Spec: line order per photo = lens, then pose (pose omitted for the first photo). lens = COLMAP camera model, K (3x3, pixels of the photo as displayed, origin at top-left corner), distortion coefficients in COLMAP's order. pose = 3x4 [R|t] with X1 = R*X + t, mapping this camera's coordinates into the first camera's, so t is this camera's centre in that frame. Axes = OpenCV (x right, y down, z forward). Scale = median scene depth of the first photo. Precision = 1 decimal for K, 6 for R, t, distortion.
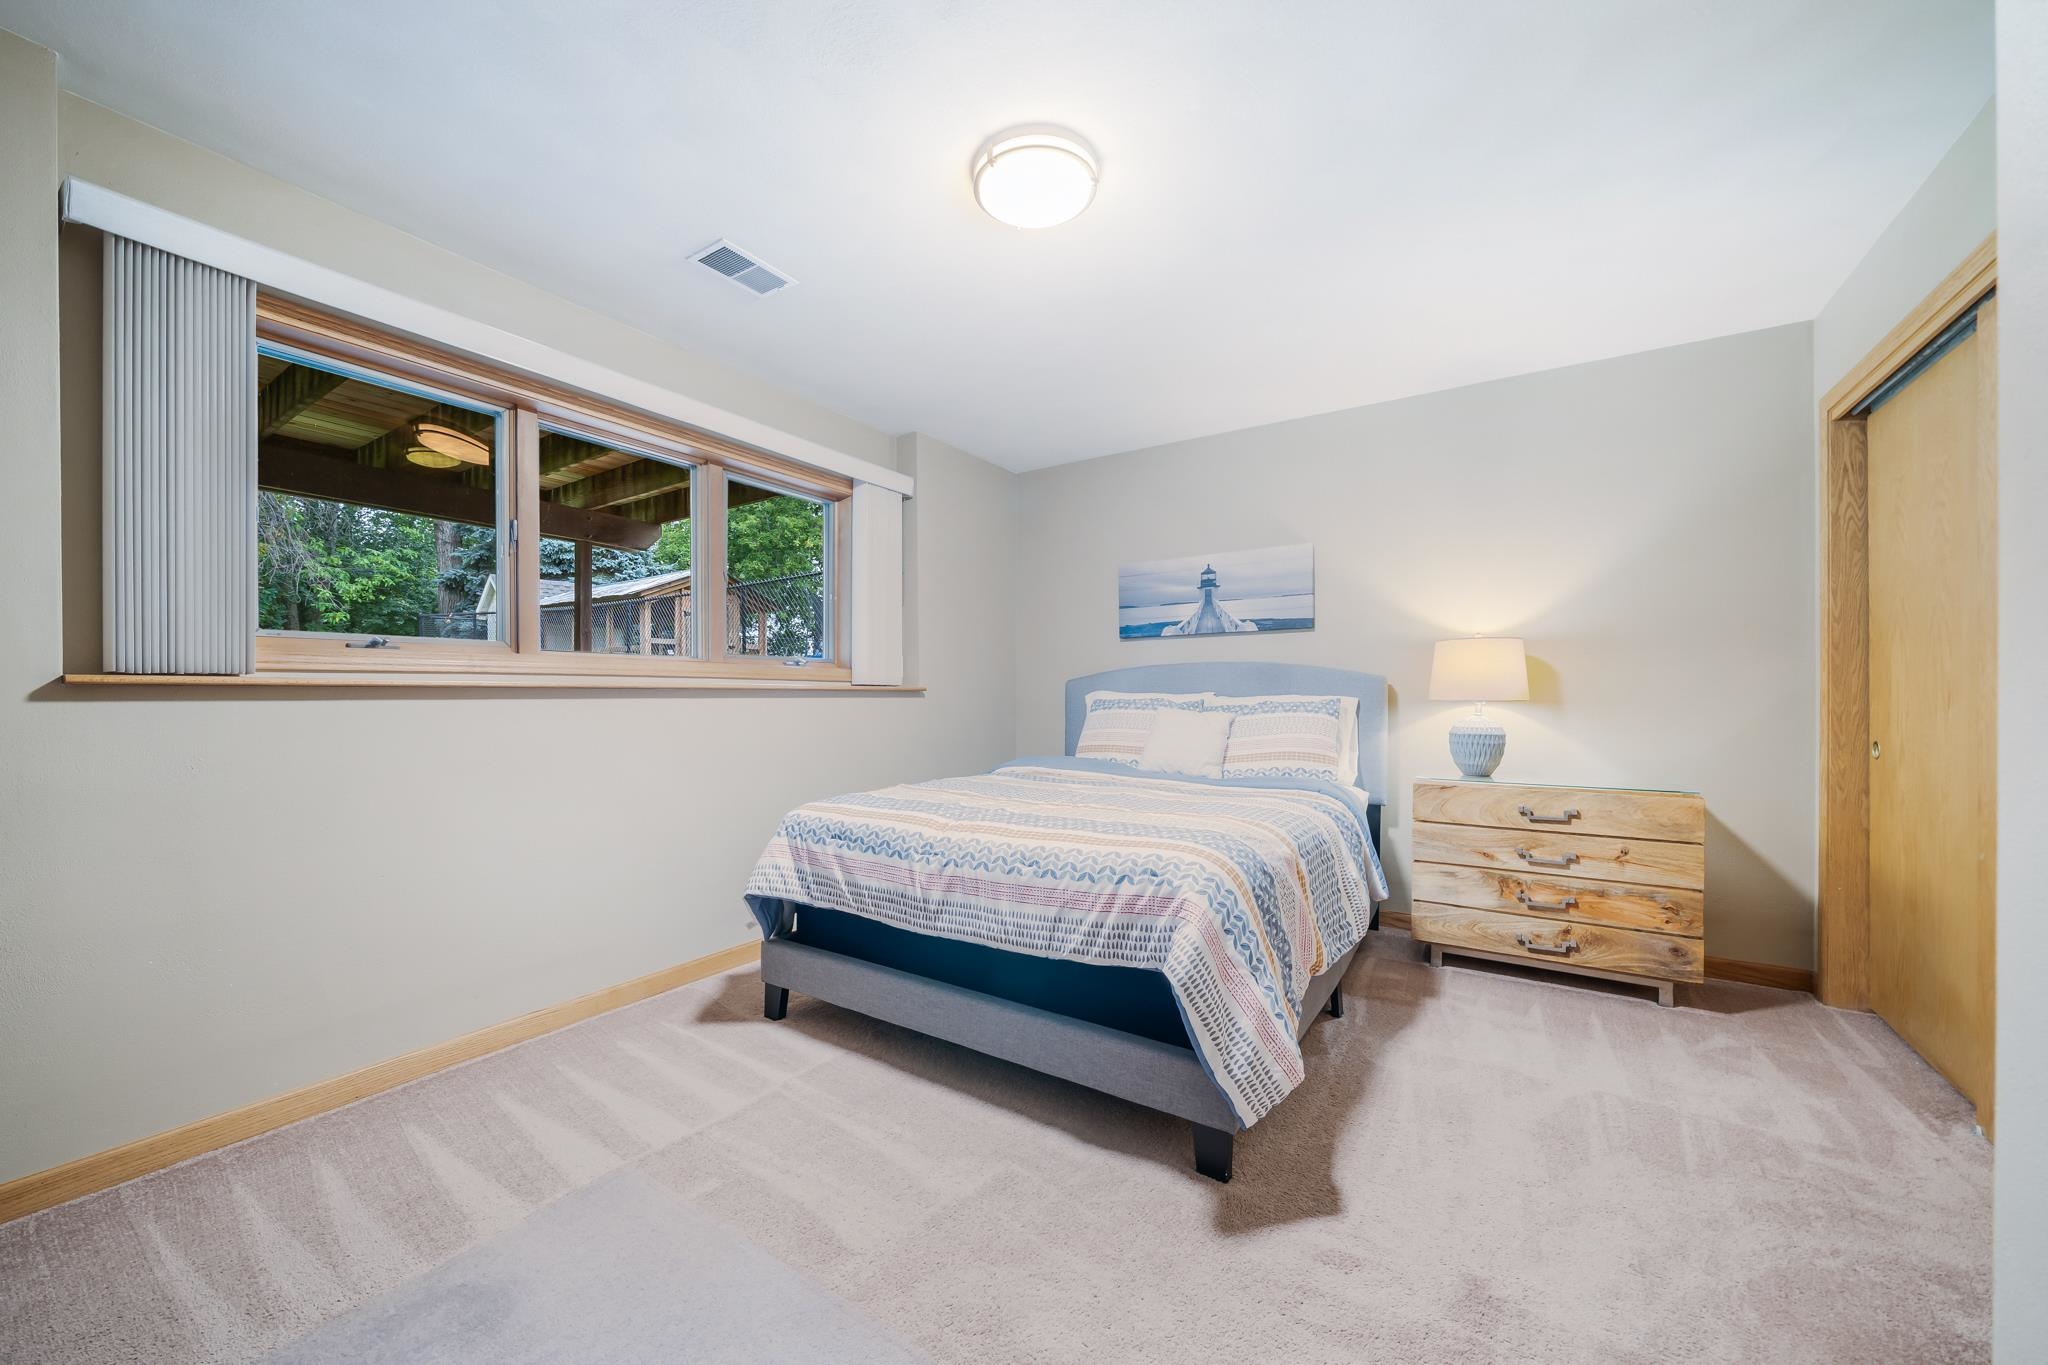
lens RADIAL K [[763.6, 0, 1022.1], [0, 763.6, 703.2], [0, 0, 1]] dist [-0.005237, 0.000862]
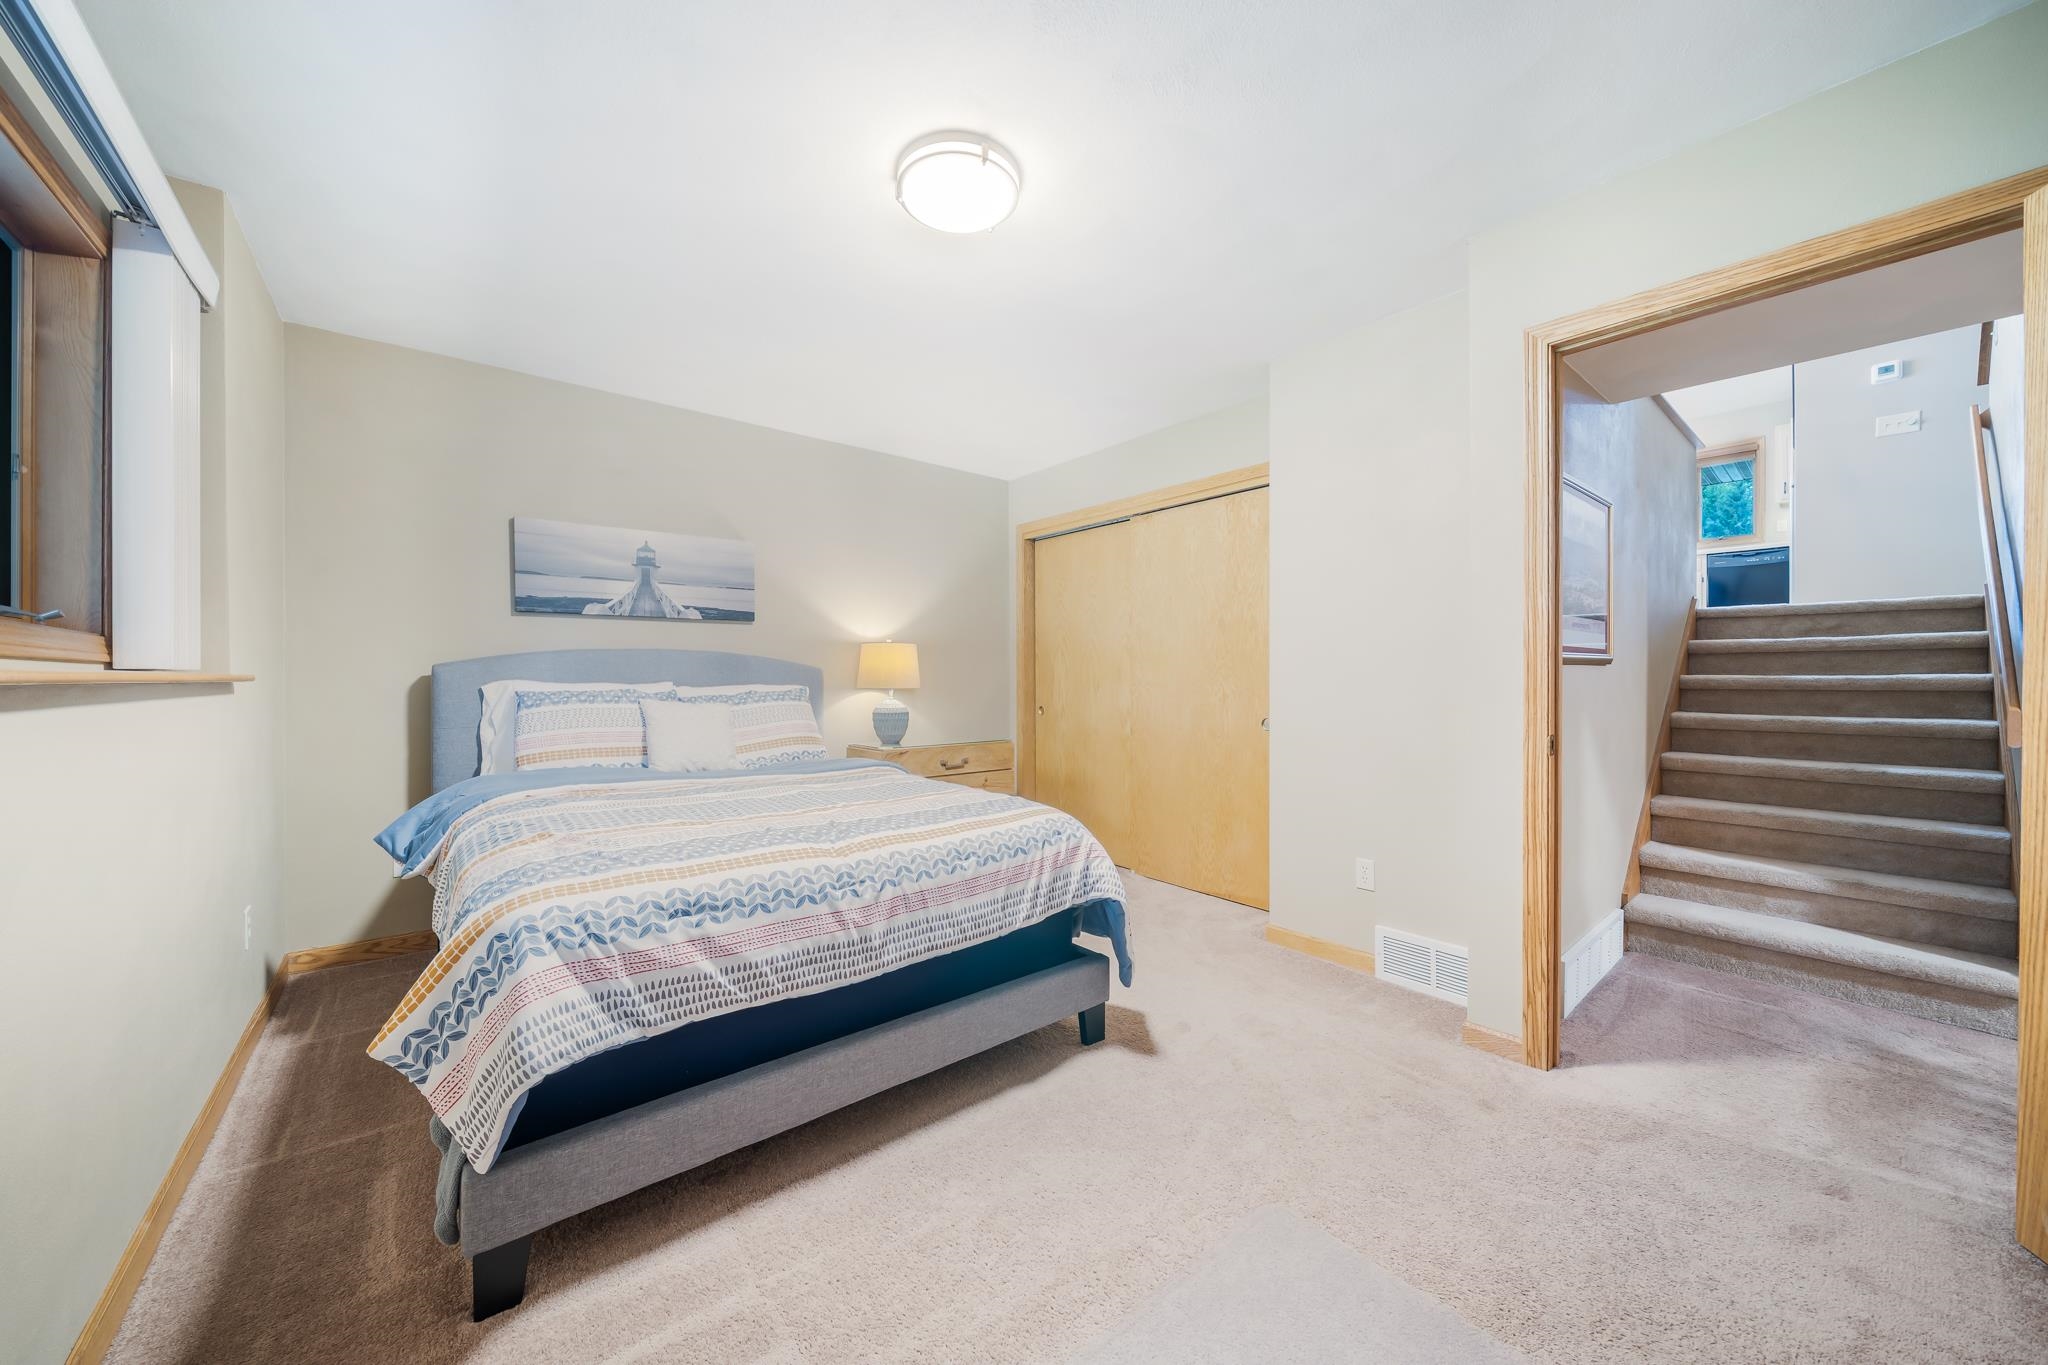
lens RADIAL K [[718.5, 0, 1026.5], [0, 718.5, 668.4], [0, 0, 1]] dist [-0.006078, 0.000228]
pose [[0.291059, 0.011290, 0.956638, -0.745899], [0.006992, 0.999879, -0.013927, -0.024889], [-0.956679, 0.010742, 0.290945, 0.532824]]
